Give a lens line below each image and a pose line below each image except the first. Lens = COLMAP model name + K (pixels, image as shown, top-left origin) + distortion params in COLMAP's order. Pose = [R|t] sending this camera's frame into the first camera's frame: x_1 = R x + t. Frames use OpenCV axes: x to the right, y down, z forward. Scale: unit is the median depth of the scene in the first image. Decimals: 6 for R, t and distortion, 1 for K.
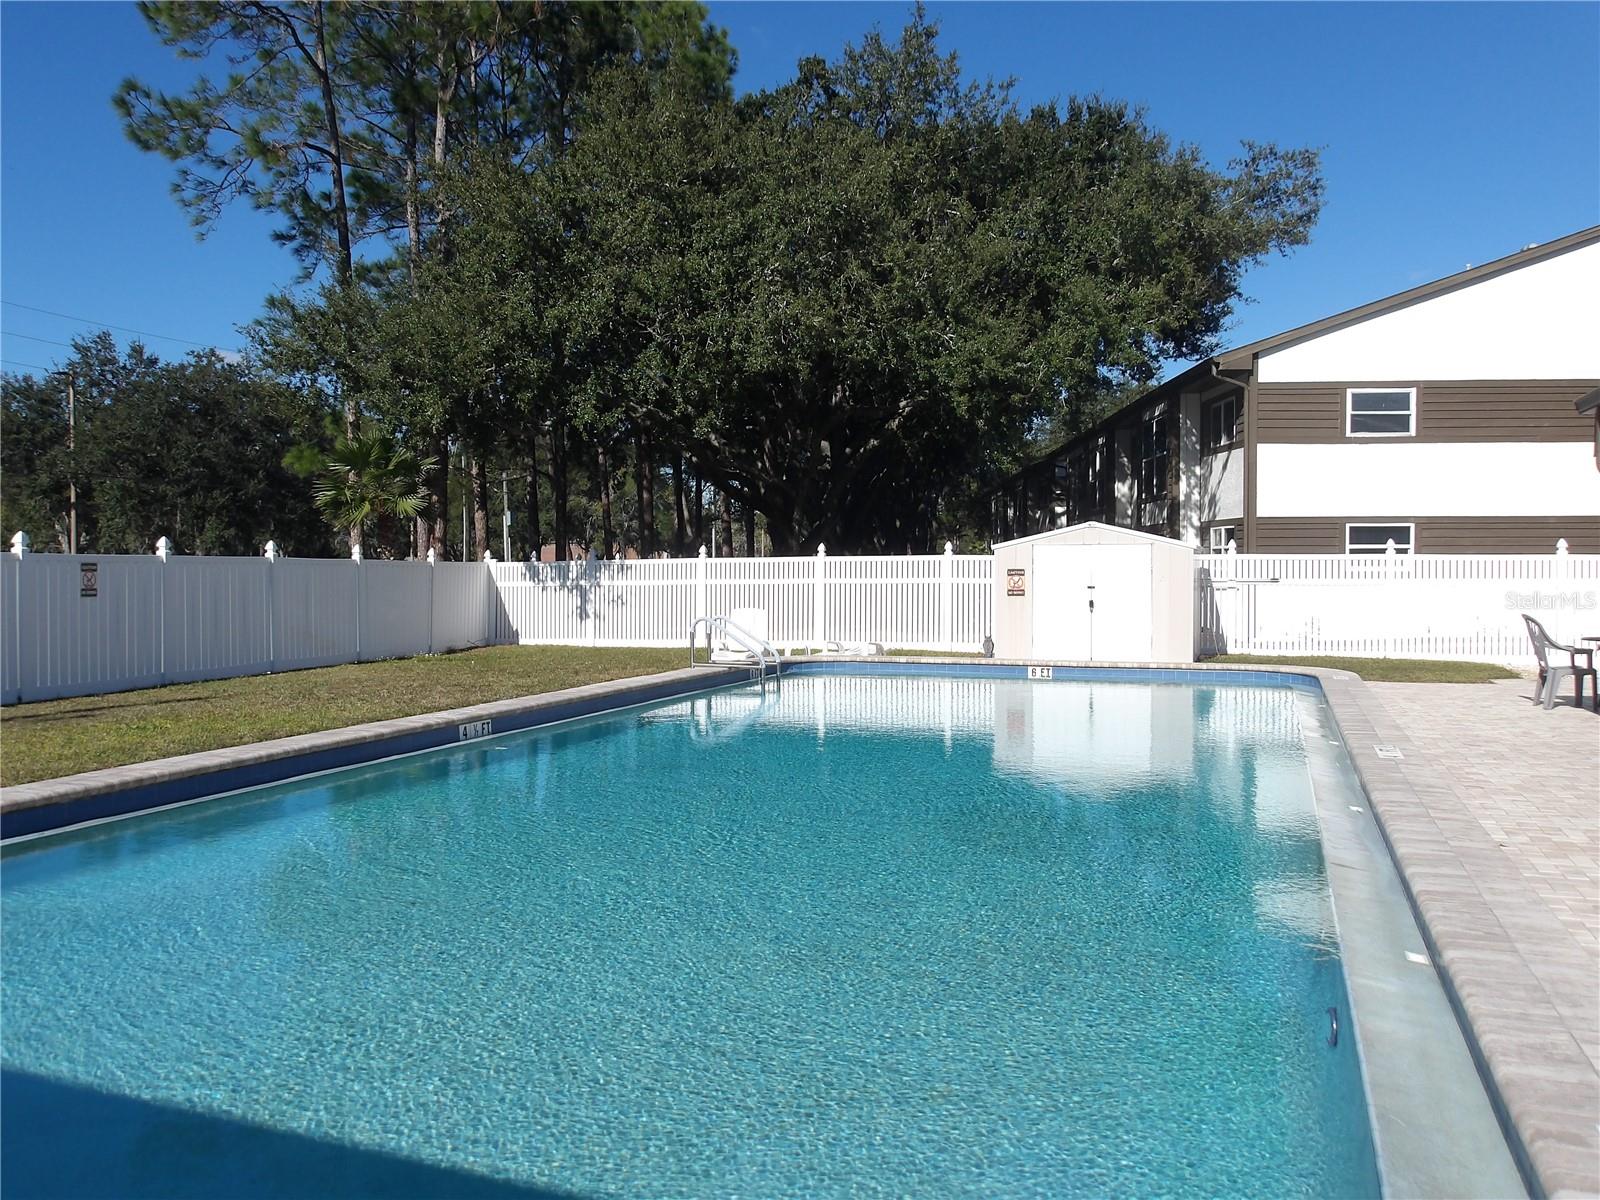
lens RADIAL K [[1294.9, 0, 797.1], [0, 1294.9, 588.4], [0, 0, 1]] dist [-0.006591, 0.001134]
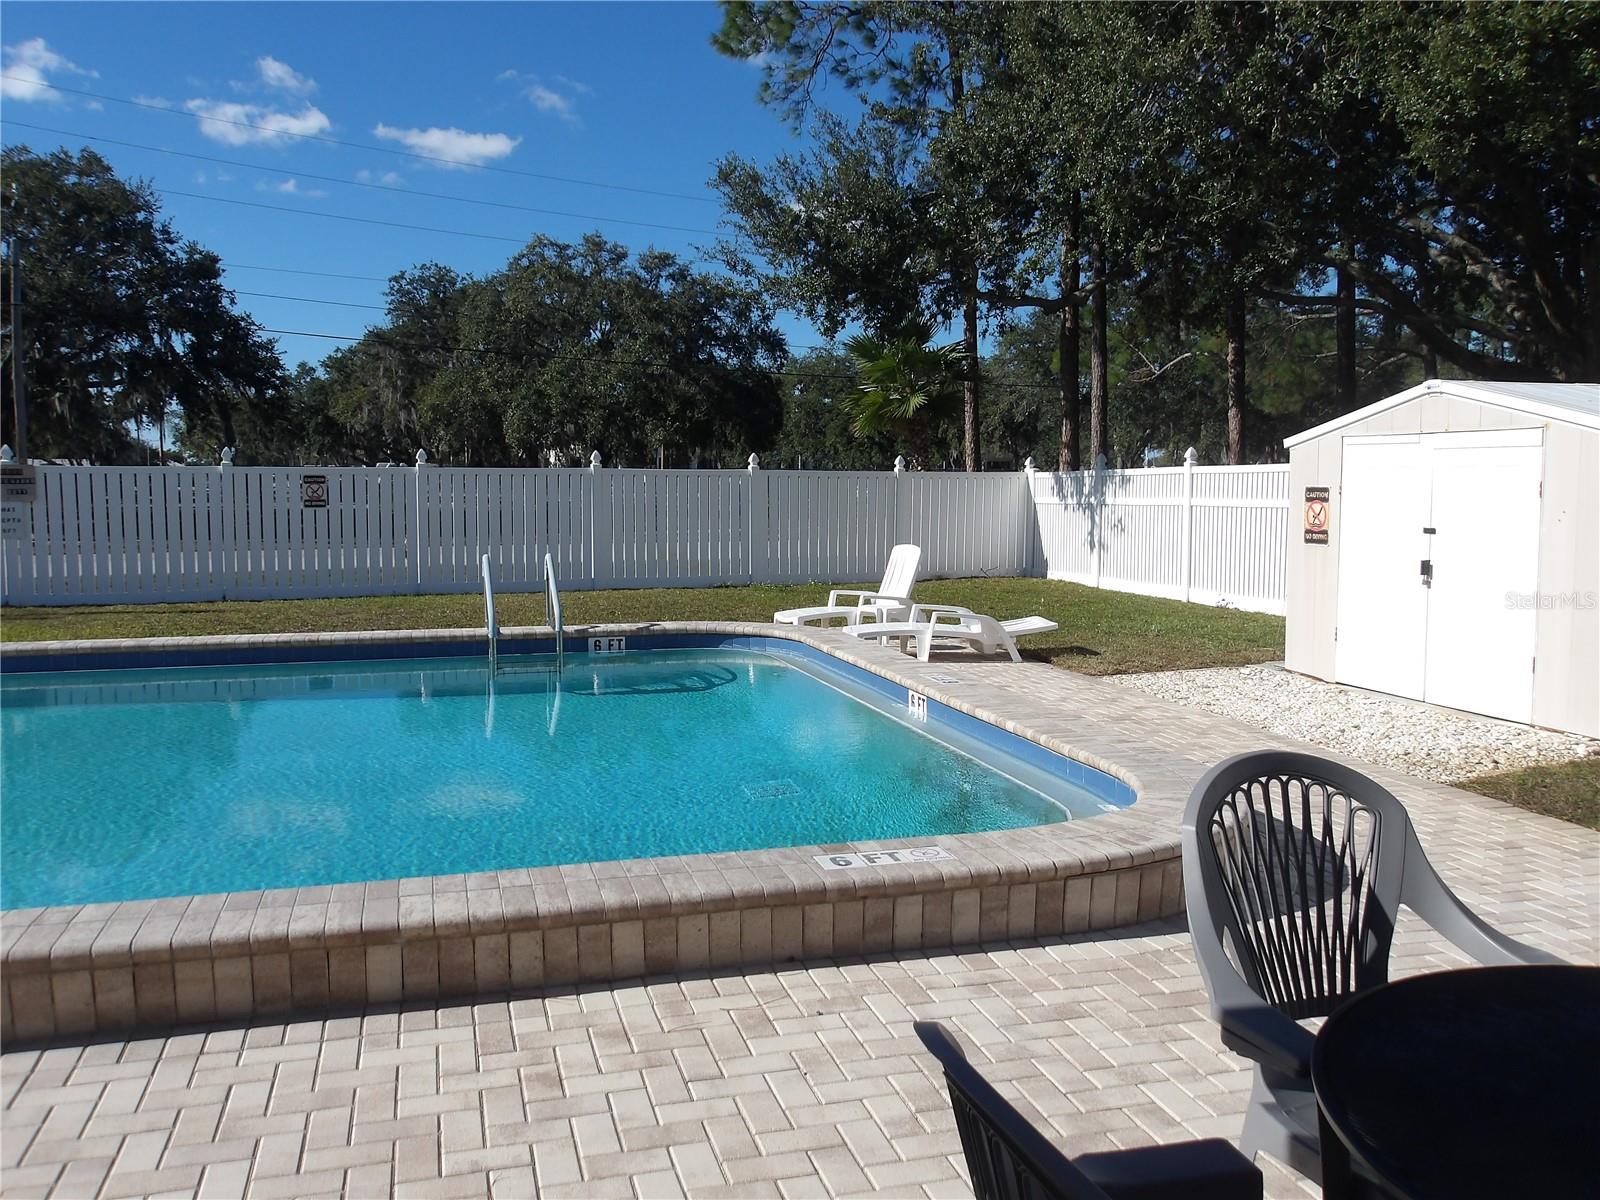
lens RADIAL K [[1294.9, 0, 797.1], [0, 1294.9, 588.4], [0, 0, 1]] dist [-0.006591, 0.001134]
pose [[0.579057, 0.071208, -0.812171, 0.345585], [-0.013322, 0.996872, 0.077903, -0.009489], [0.815178, -0.034291, 0.578194, 0.430082]]
